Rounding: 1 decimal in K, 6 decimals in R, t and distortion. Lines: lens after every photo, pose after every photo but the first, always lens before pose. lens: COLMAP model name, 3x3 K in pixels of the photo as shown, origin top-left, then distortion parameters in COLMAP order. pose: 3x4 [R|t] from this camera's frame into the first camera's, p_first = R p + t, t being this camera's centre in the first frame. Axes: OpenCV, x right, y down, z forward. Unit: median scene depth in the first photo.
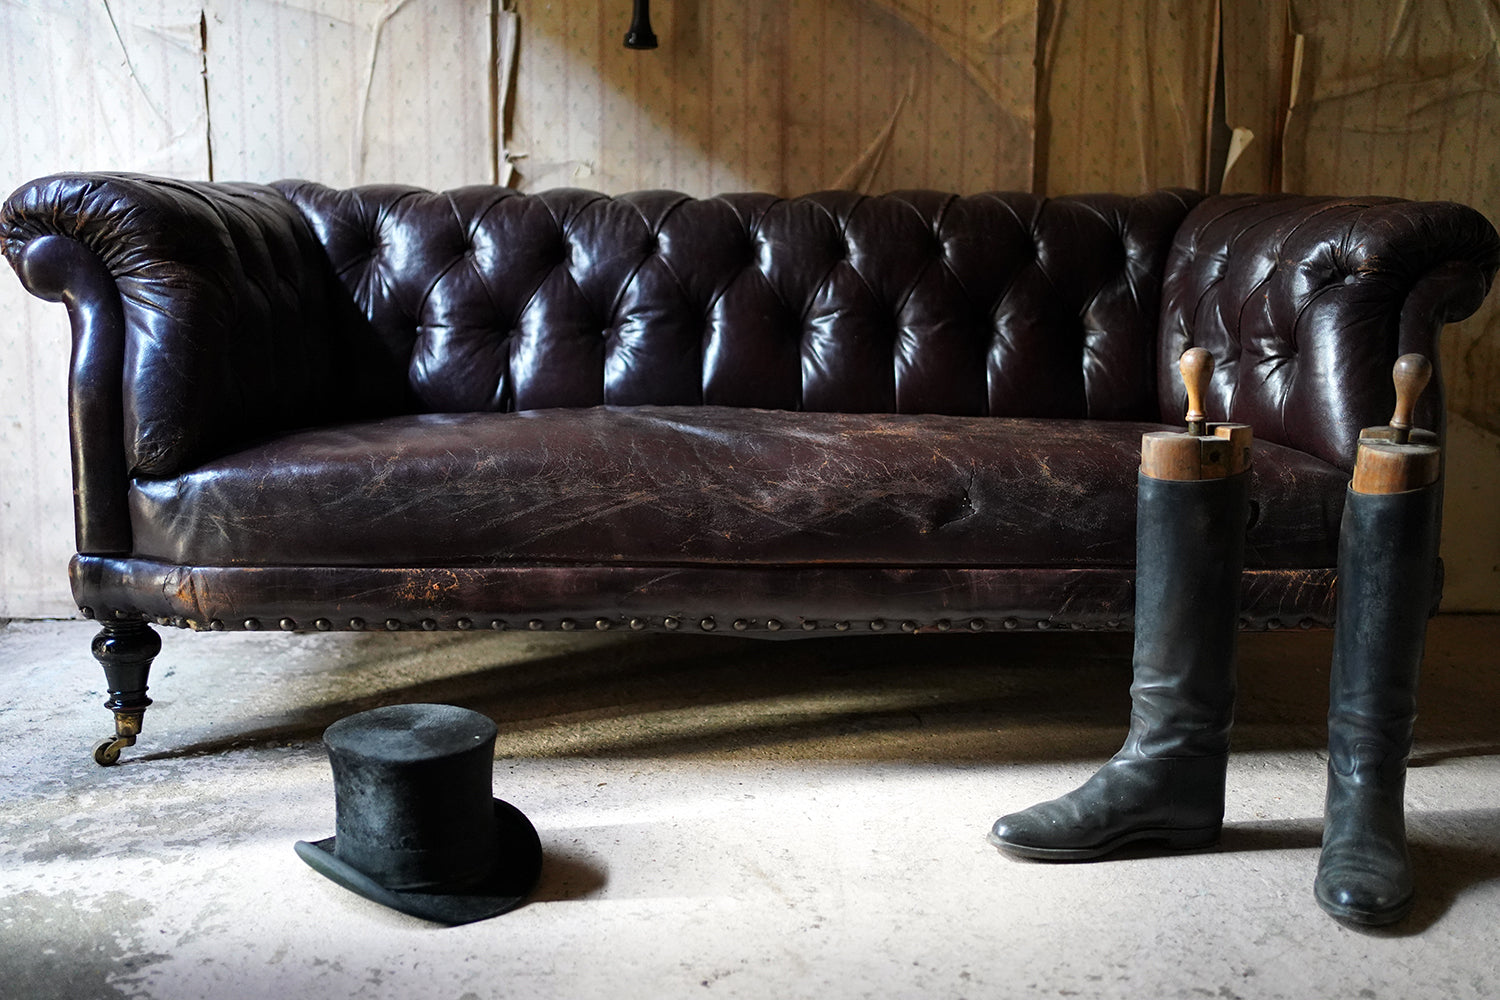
lens RADIAL K [[1524.7, 0, 754.1], [0, 1524.7, 487.8], [0, 0, 1]] dist [0.029731, 0.000000]
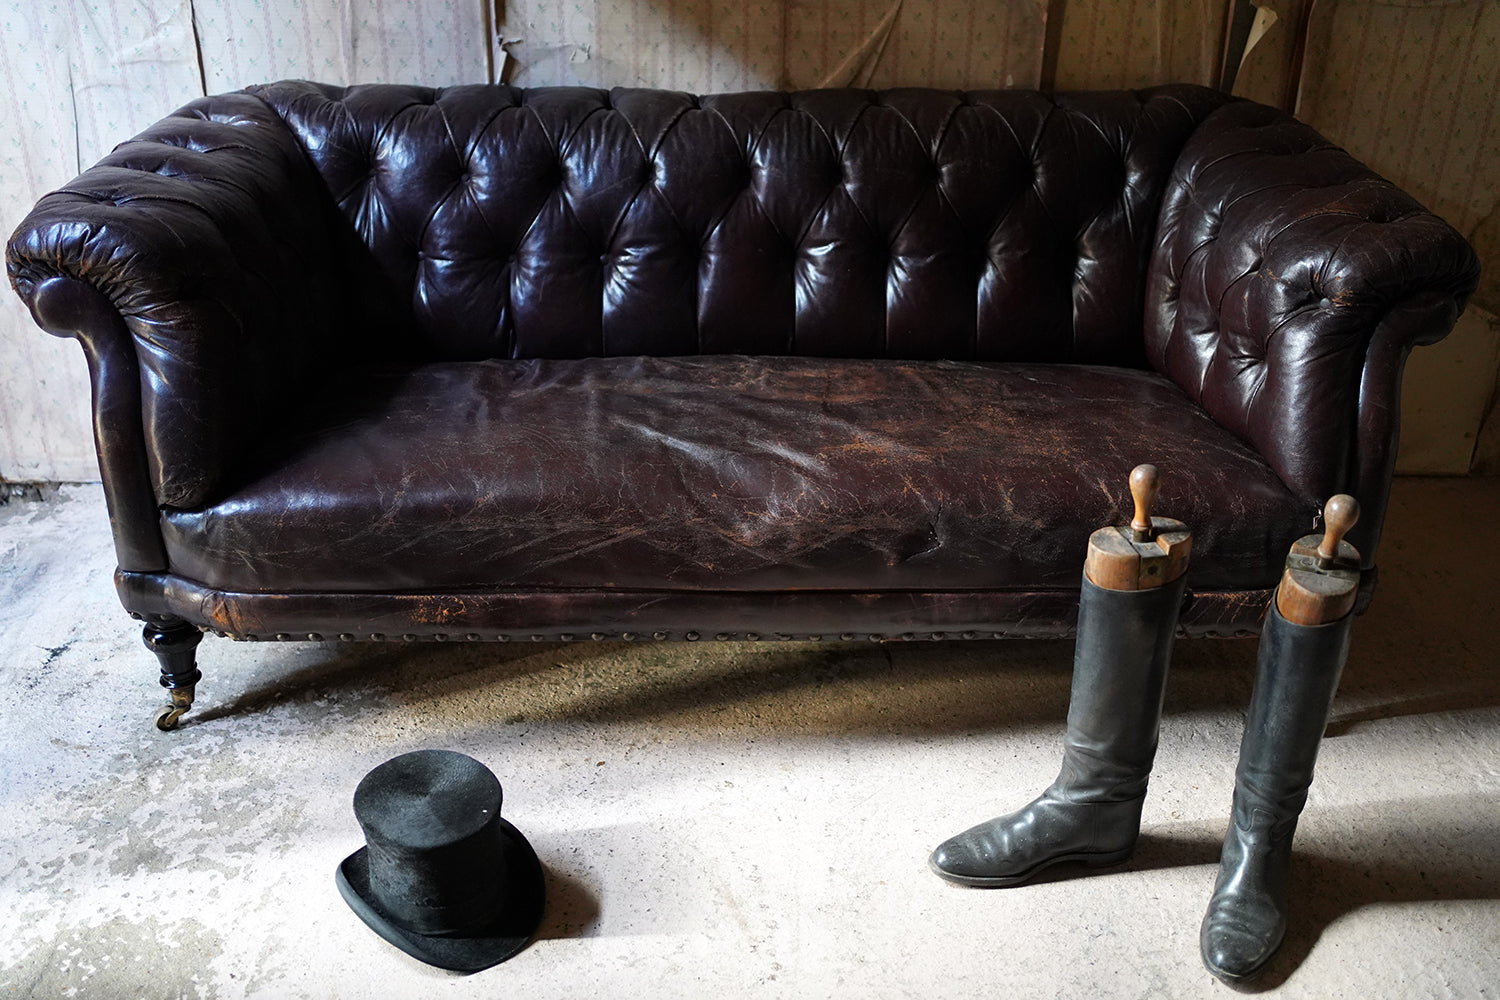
lens RADIAL K [[1524.7, 0, 754.9], [0, 1524.7, 491.3], [0, 0, 1]] dist [0.029731, 0.000000]
pose [[0.999644, 0.016586, -0.020875, 0.027912], [-0.009214, 0.949616, 0.313280, -0.277560], [0.025020, -0.312976, 0.949431, -0.012062]]
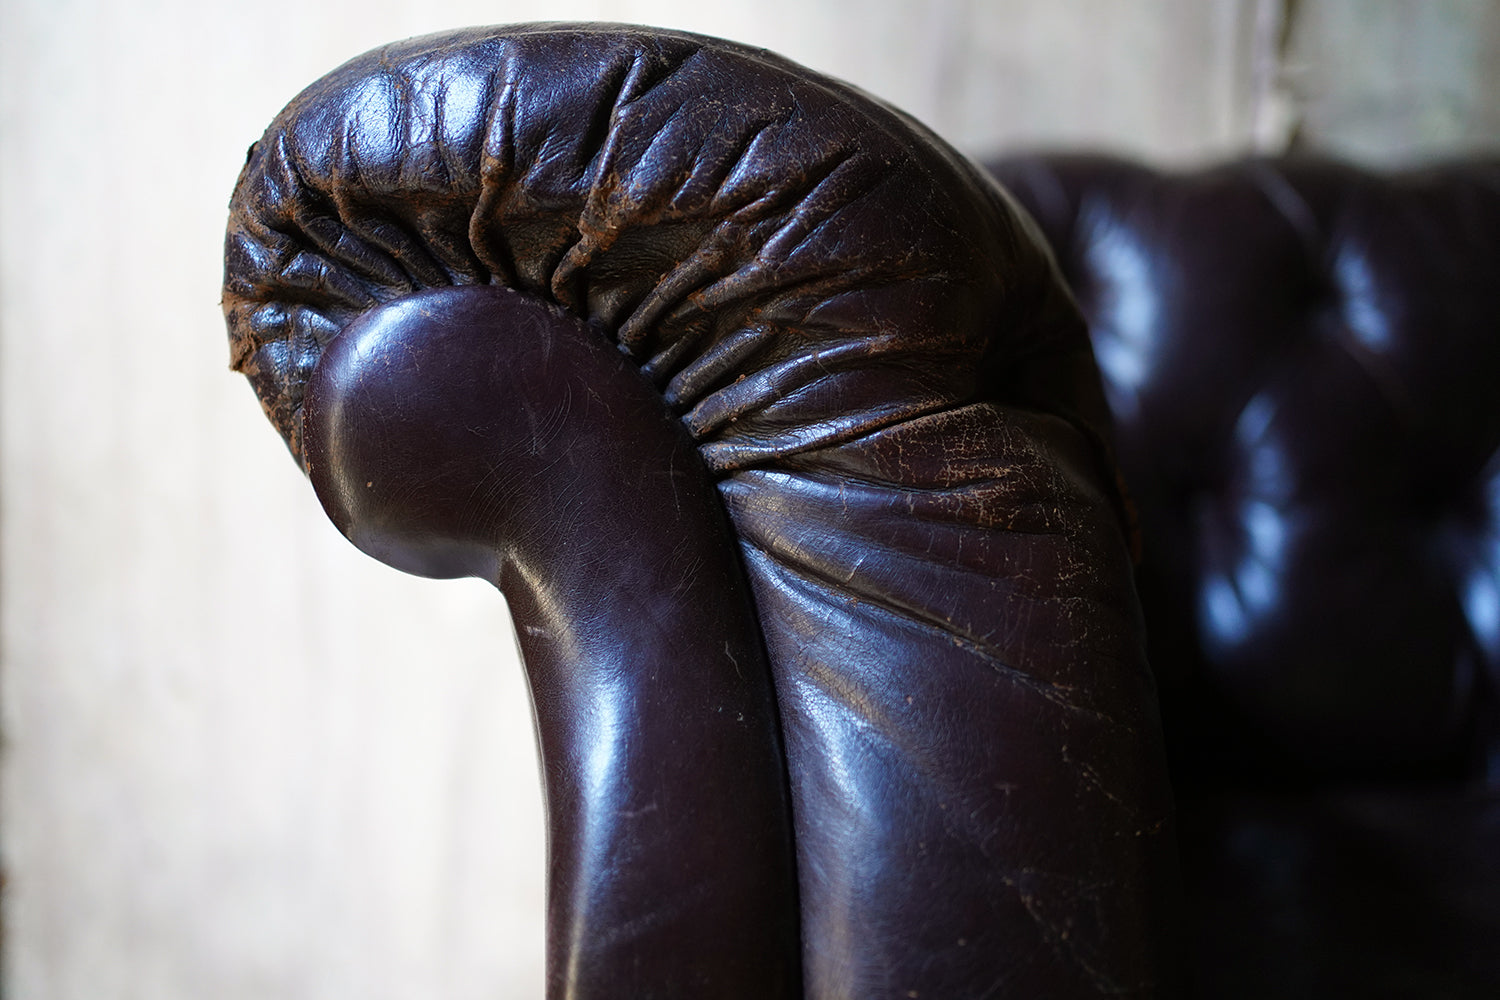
lens RADIAL K [[1524.7, 0, 741.3], [0, 1524.7, 497.4], [0, 0, 1]] dist [0.029731, 0.000000]
pose [[0.997754, 0.009063, -0.066370, -0.312659], [-0.009691, 0.999911, -0.009140, -0.103381], [0.066282, 0.009763, 0.997753, 0.609219]]
